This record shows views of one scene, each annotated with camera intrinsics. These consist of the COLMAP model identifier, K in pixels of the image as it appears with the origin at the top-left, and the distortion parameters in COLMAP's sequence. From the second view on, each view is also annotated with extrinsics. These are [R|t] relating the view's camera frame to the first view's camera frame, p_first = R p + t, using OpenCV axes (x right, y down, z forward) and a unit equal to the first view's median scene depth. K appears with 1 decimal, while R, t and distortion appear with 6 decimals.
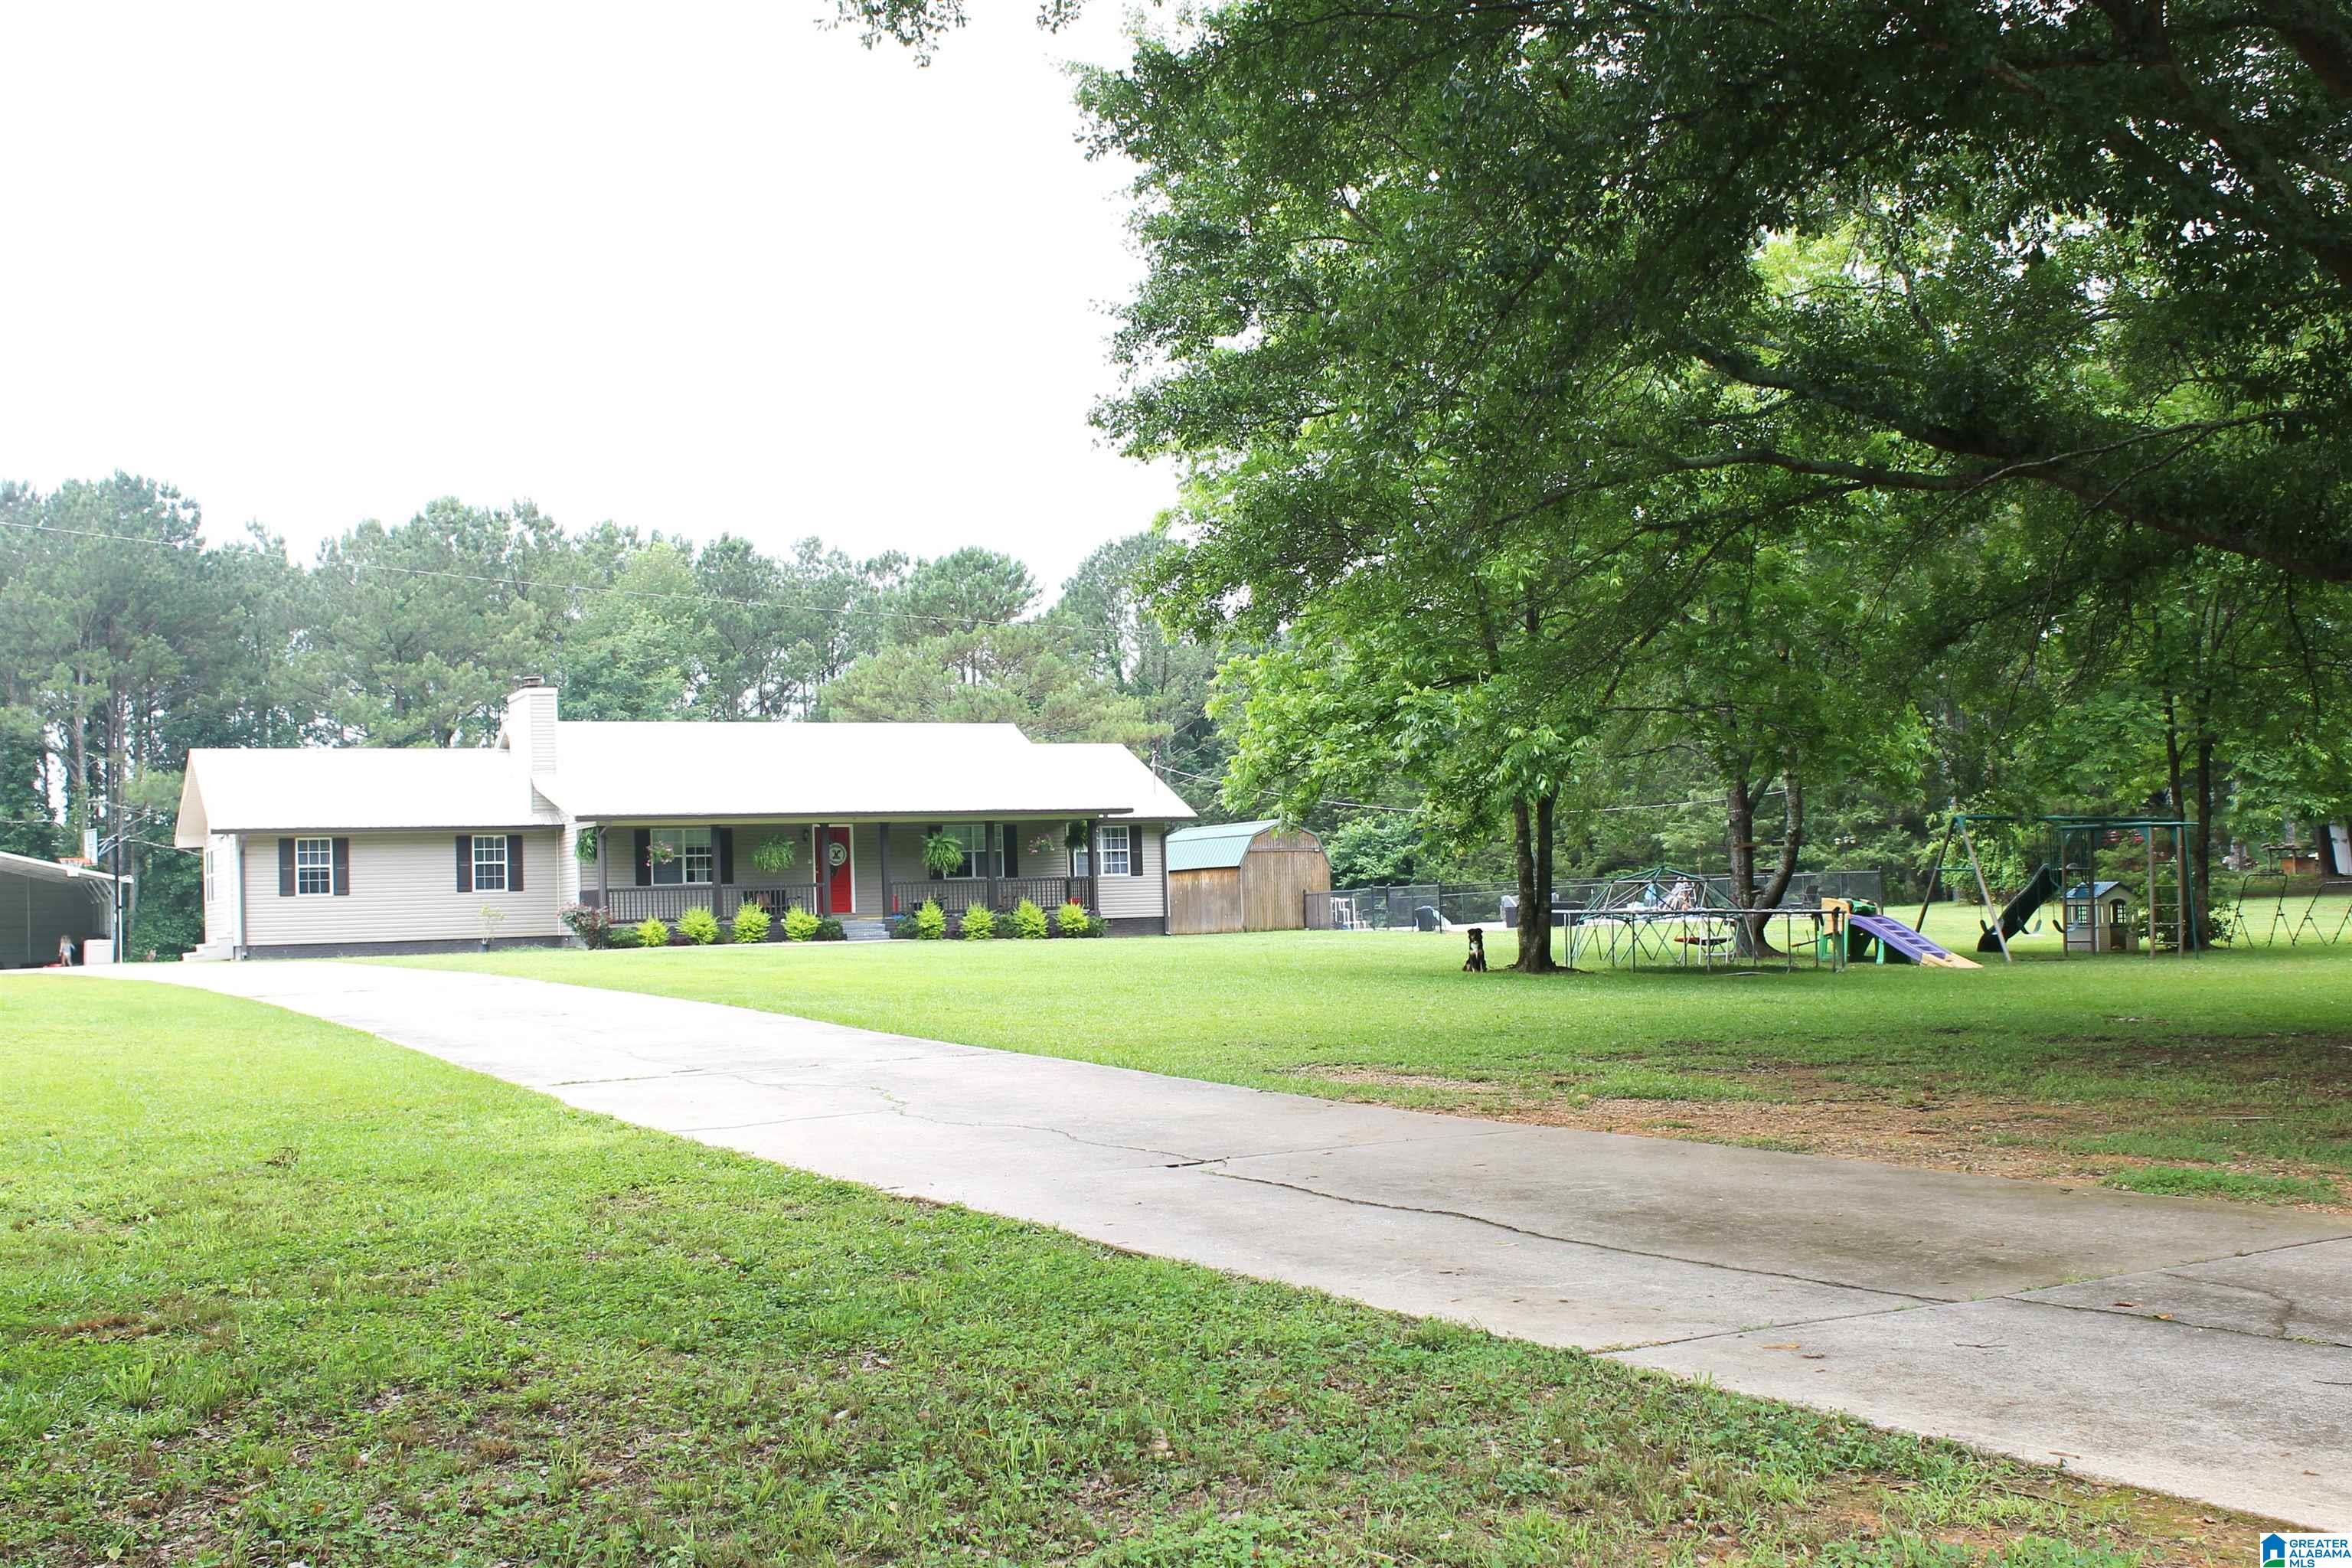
lens RADIAL K [[2514.0, 0, 1176.0], [0, 2514.0, 784.0], [0, 0, 1]] dist [-0.076401, -0.009565]
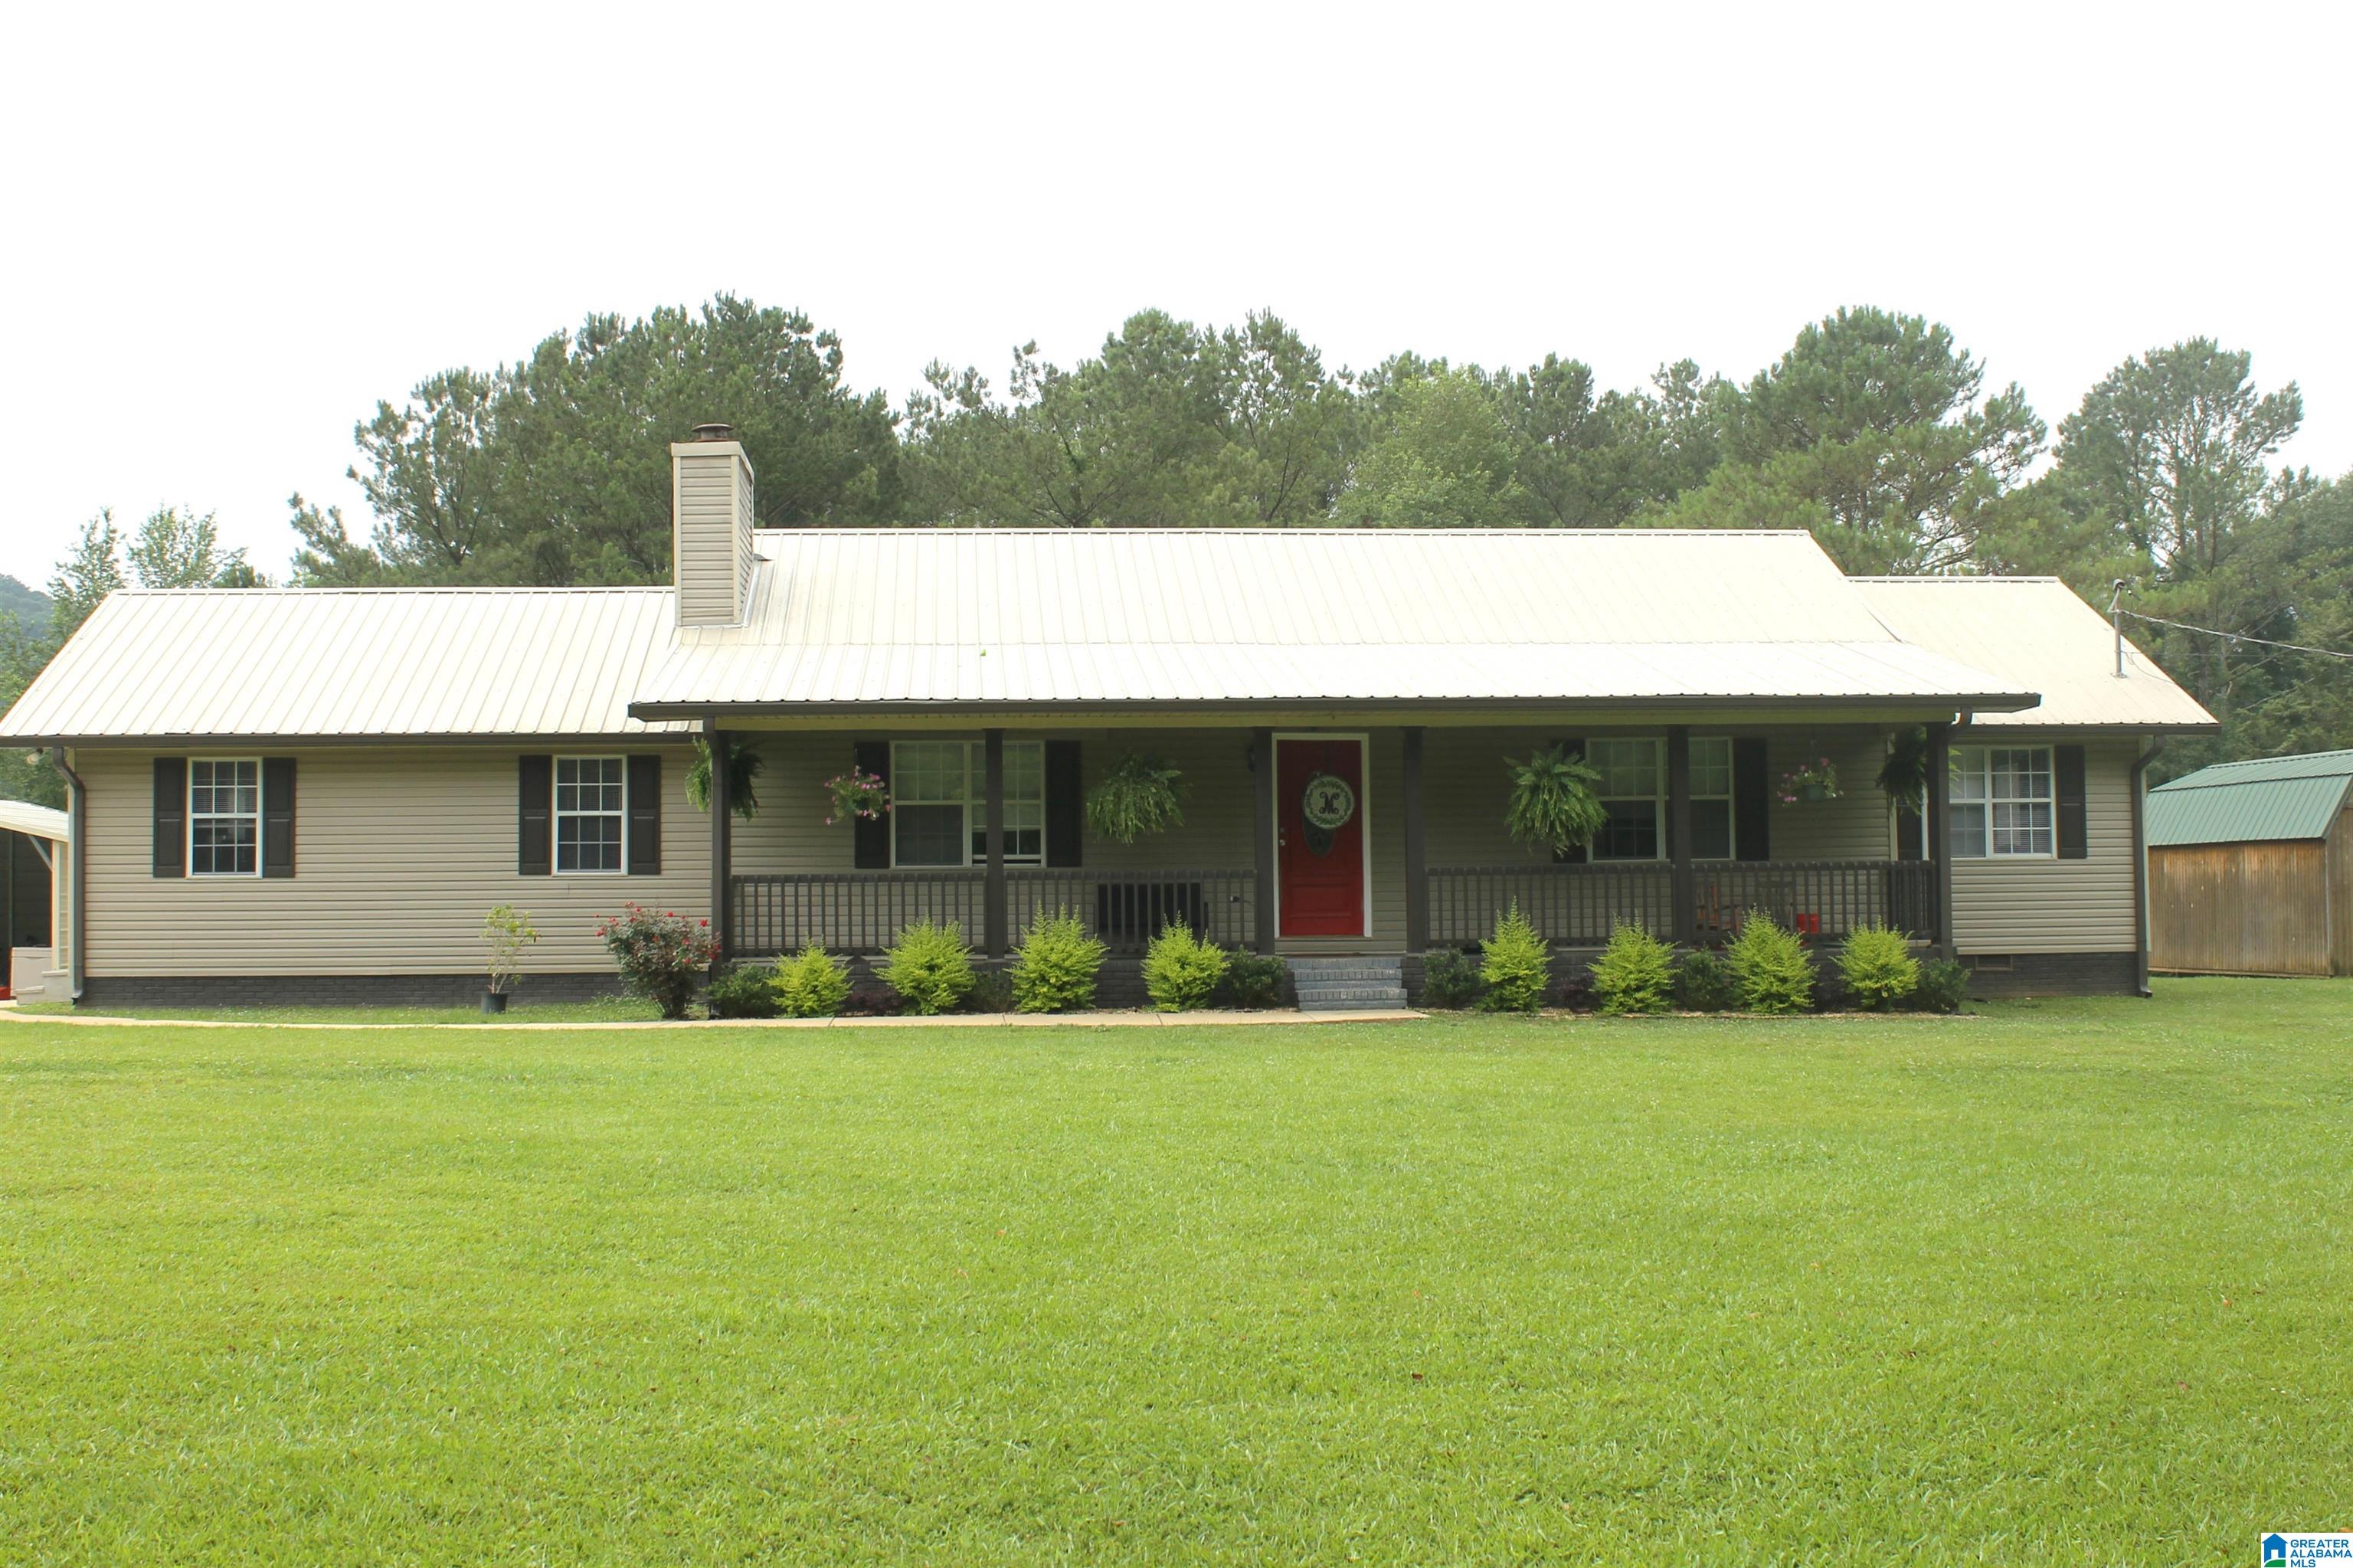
lens RADIAL K [[2651.9, 0, 1169.3], [0, 2651.9, 756.8], [0, 0, 1]] dist [-0.088057, -0.029169]
pose [[0.922311, 0.002179, -0.386443, 0.017795], [0.000313, 0.999980, 0.006385, 0.016958], [0.386449, -0.006010, 0.922291, 0.558973]]
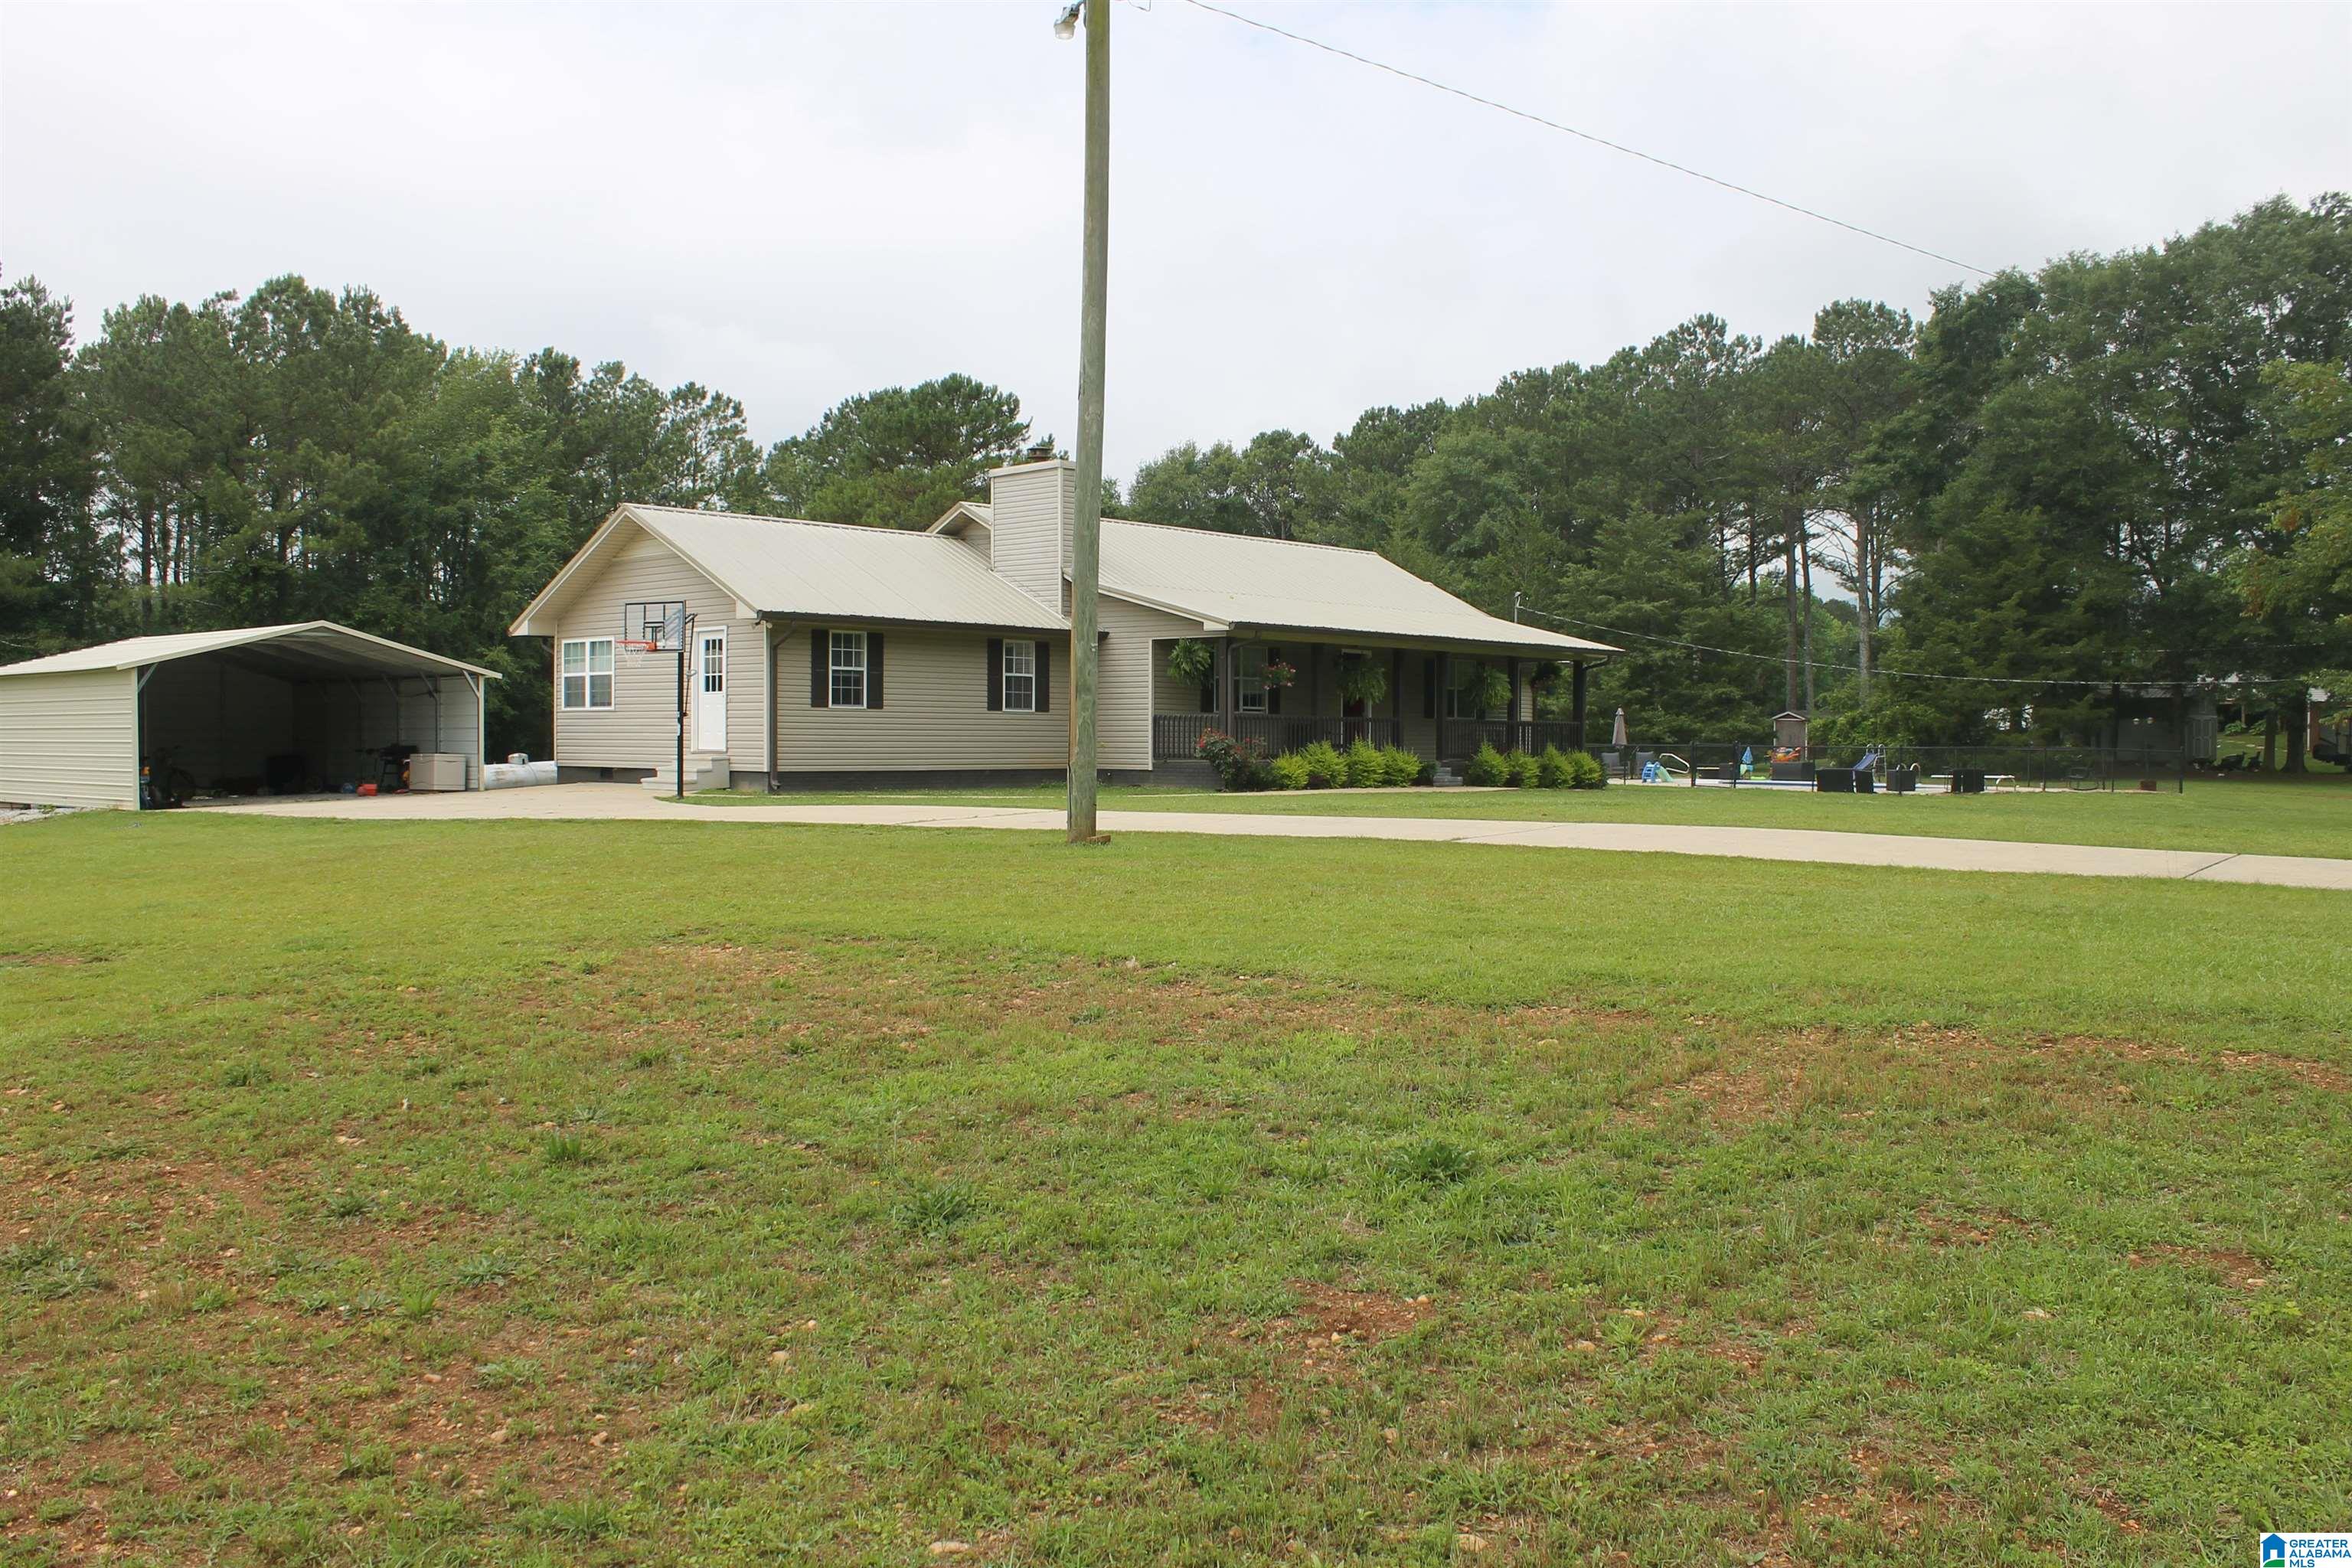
lens RADIAL K [[1988.8, 0, 1156.9], [0, 1988.8, 777.0], [0, 0, 1]] dist [-0.169986, 0.156010]
pose [[0.941334, 0.034363, 0.335722, -0.424817], [-0.056465, 0.996816, 0.056294, 0.024760], [-0.332719, -0.071948, 0.940277, 0.375786]]
